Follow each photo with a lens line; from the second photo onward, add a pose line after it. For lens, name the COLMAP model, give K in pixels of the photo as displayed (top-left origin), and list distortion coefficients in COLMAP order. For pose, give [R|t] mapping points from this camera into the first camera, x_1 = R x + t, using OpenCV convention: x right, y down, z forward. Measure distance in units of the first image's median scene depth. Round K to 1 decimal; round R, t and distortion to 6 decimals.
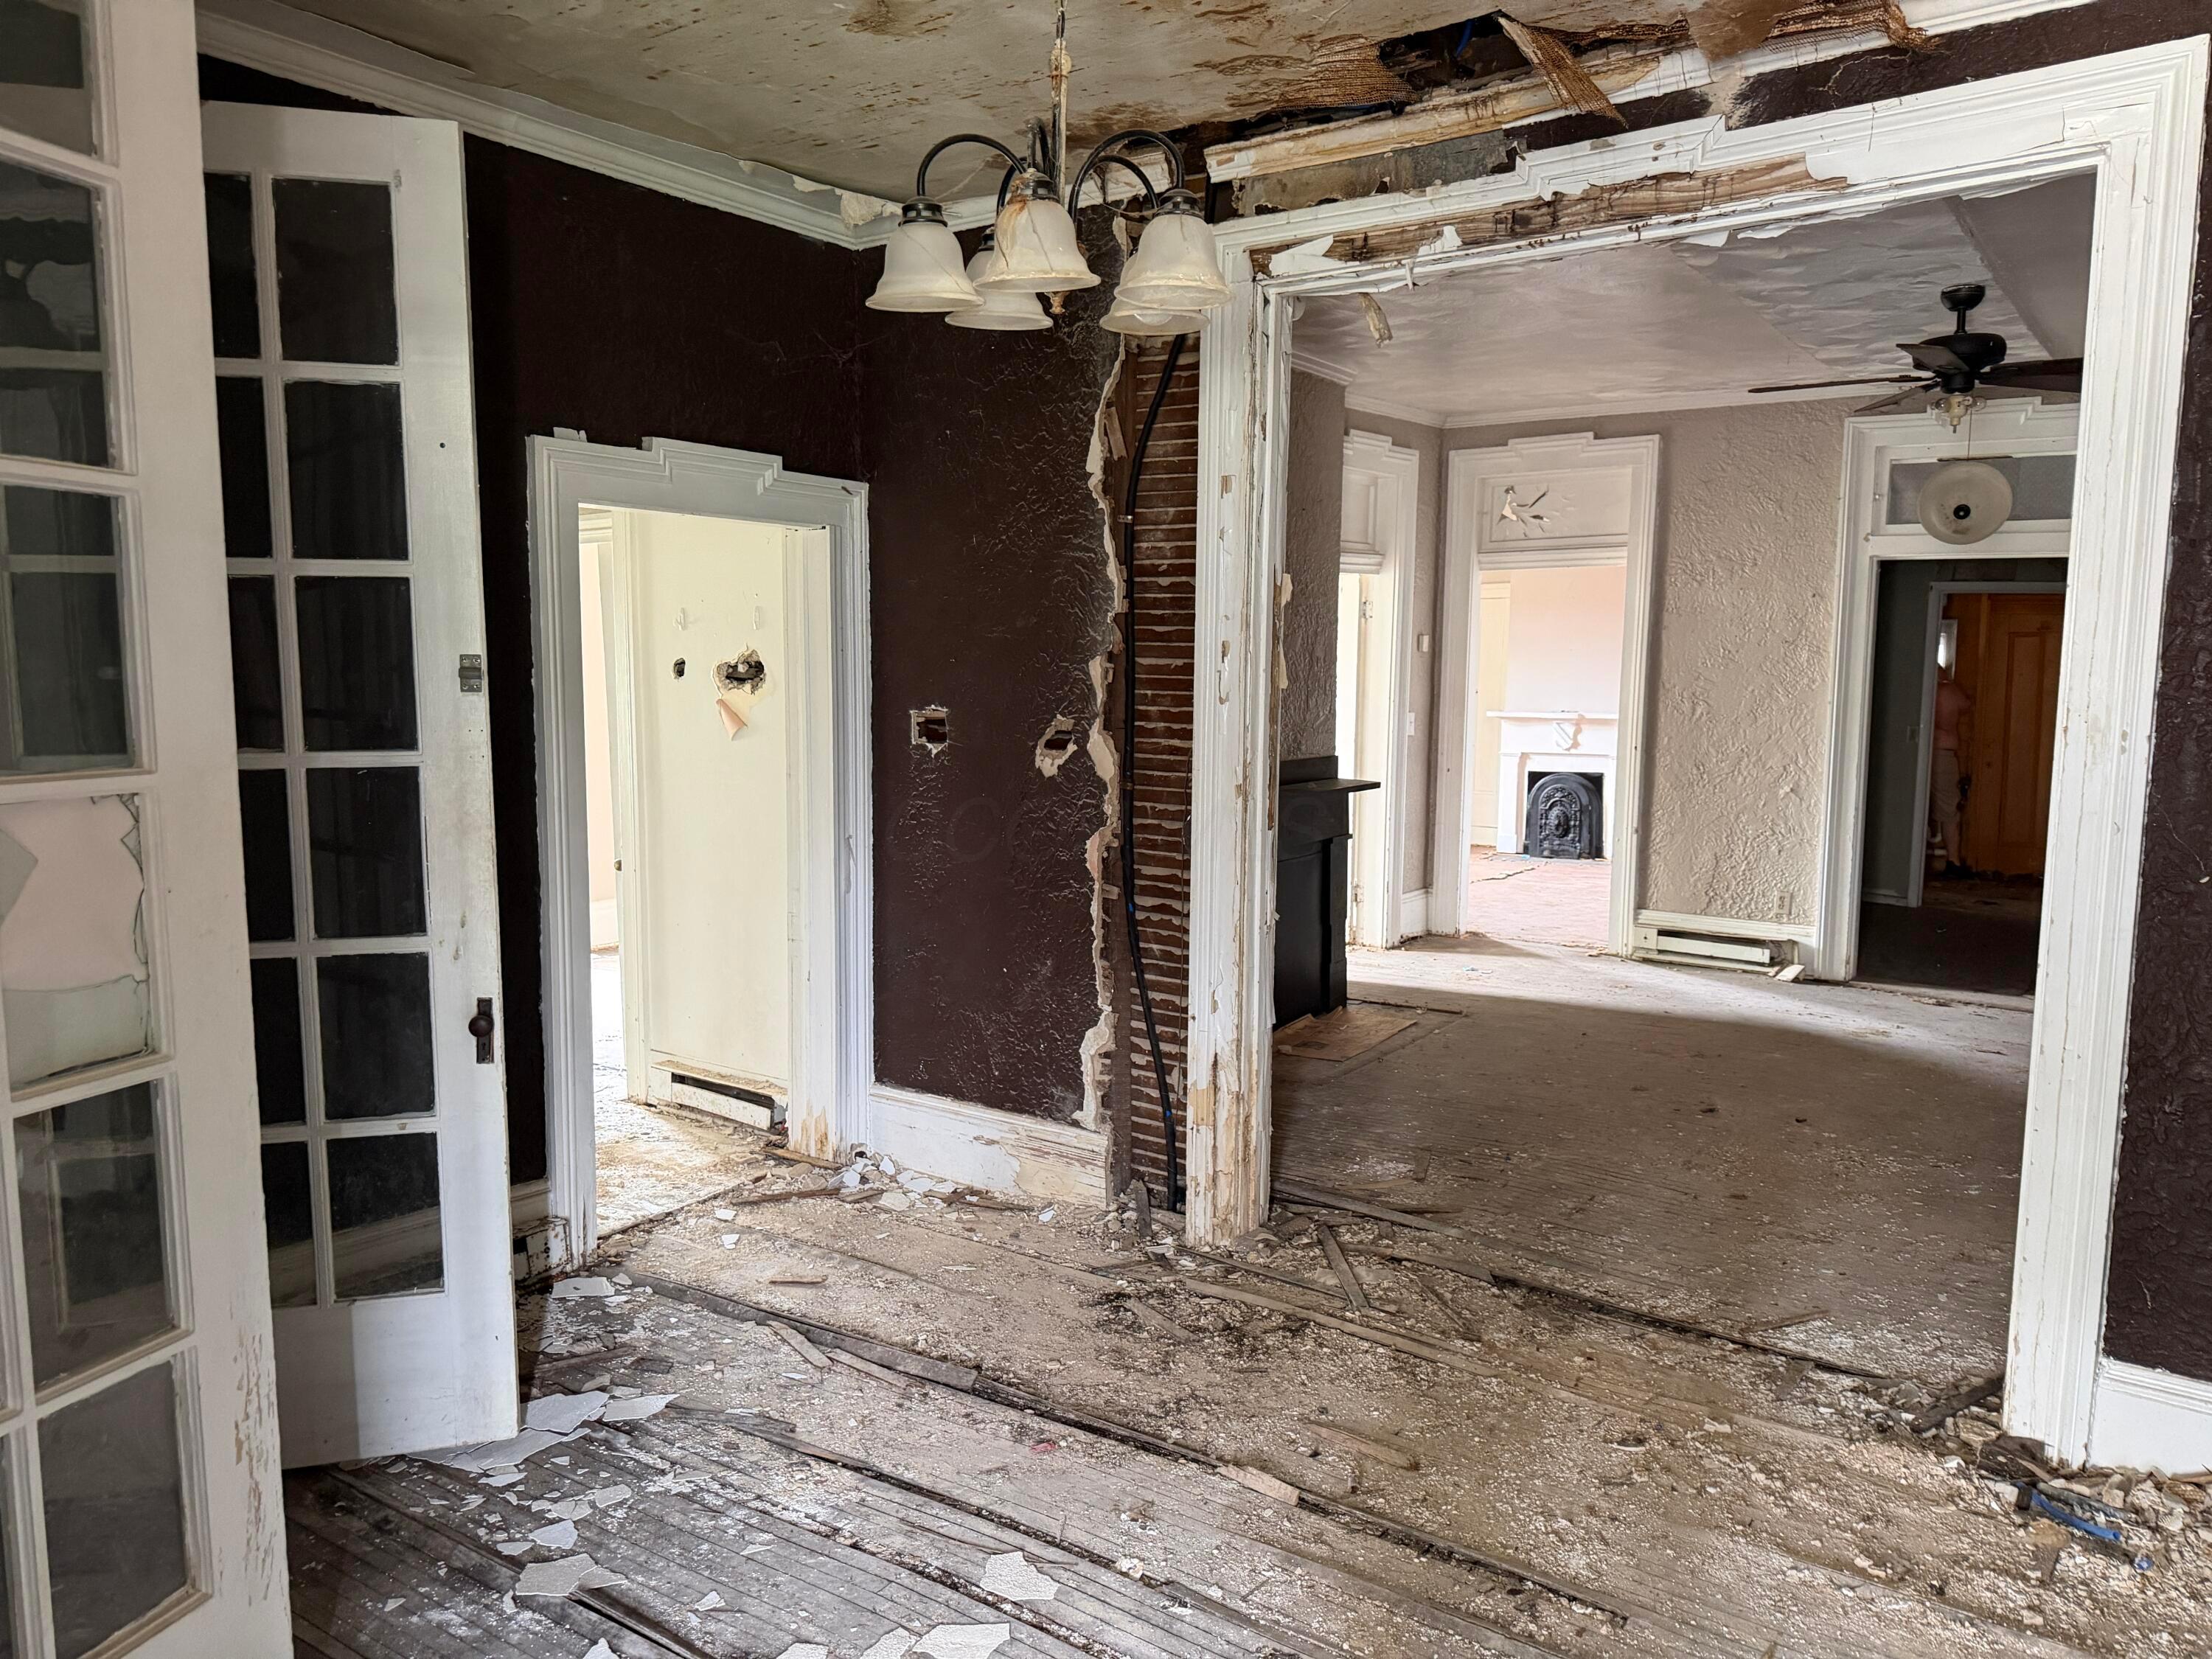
lens RADIAL K [[1560.4, 0, 1106.0], [0, 1560.4, 829.5], [0, 0, 1]] dist [0.058268, -0.000806]
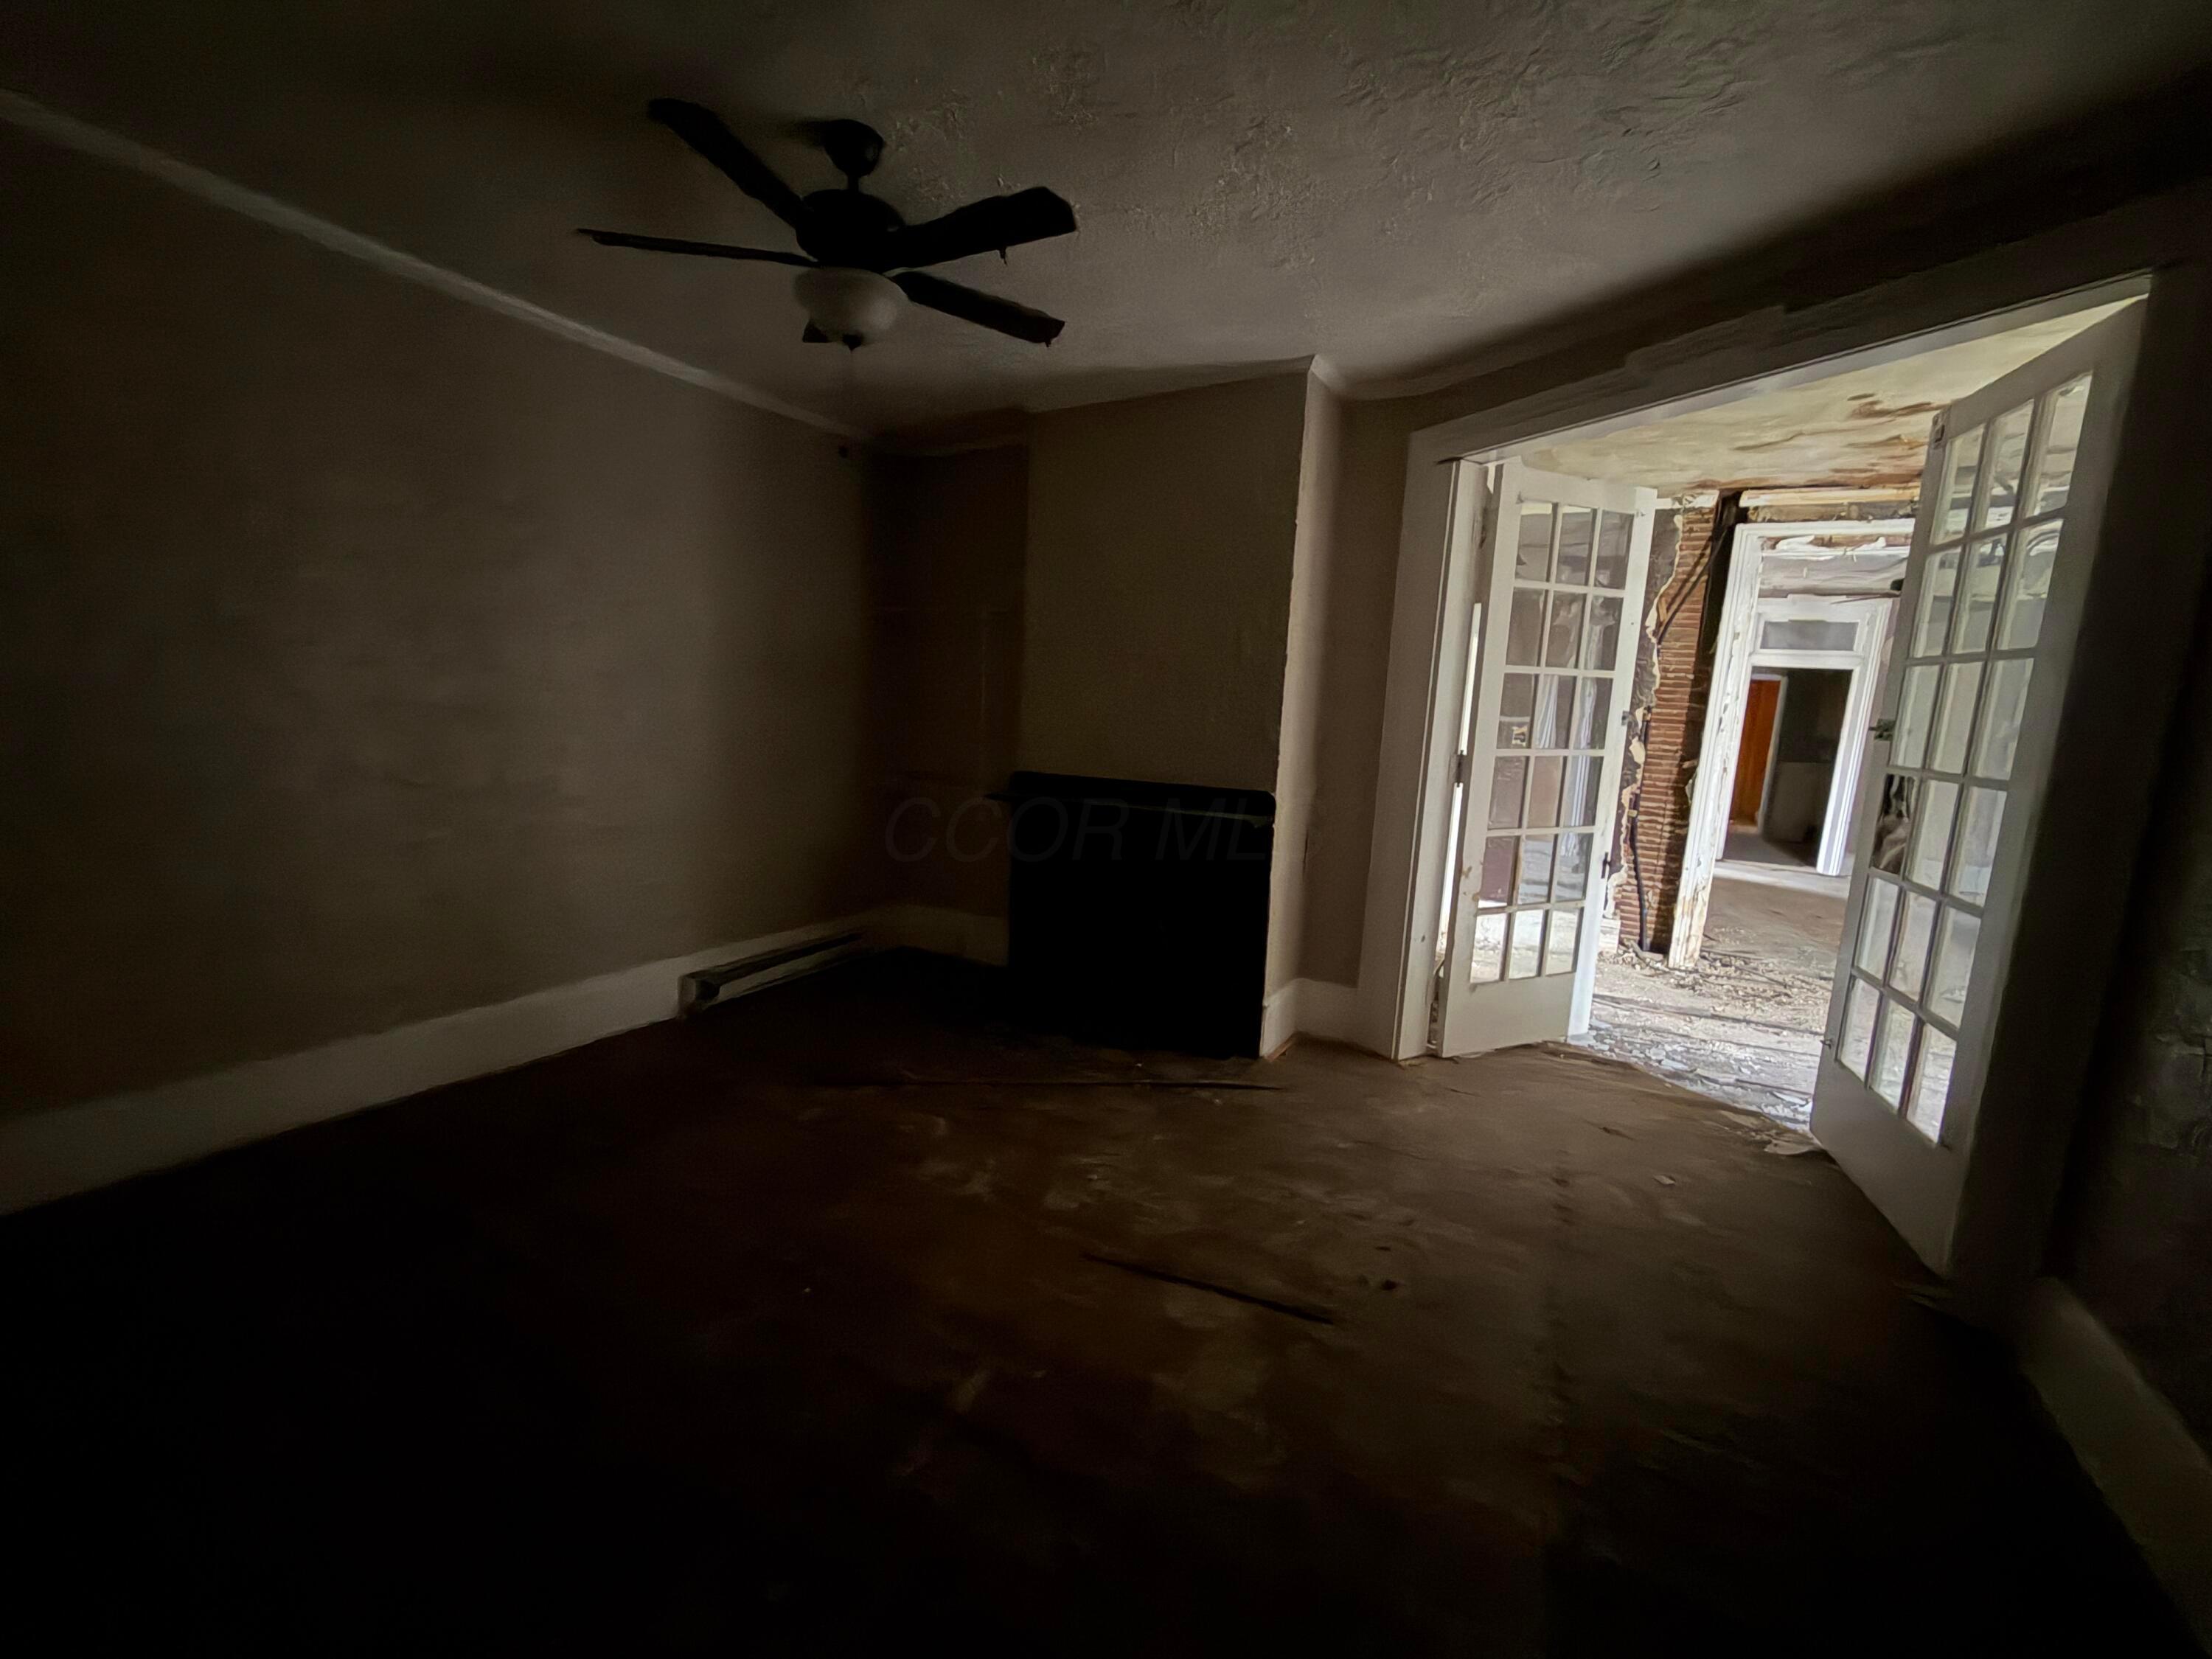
lens RADIAL K [[898.2, 0, 1106.0], [0, 898.2, 829.5], [0, 0, 1]] dist [-0.001101, -0.000075]
pose [[0.990823, 0.012736, 0.134567, -0.958086], [-0.020284, 0.998287, 0.054870, 0.007956], [-0.133638, -0.057096, 0.989384, -0.185061]]
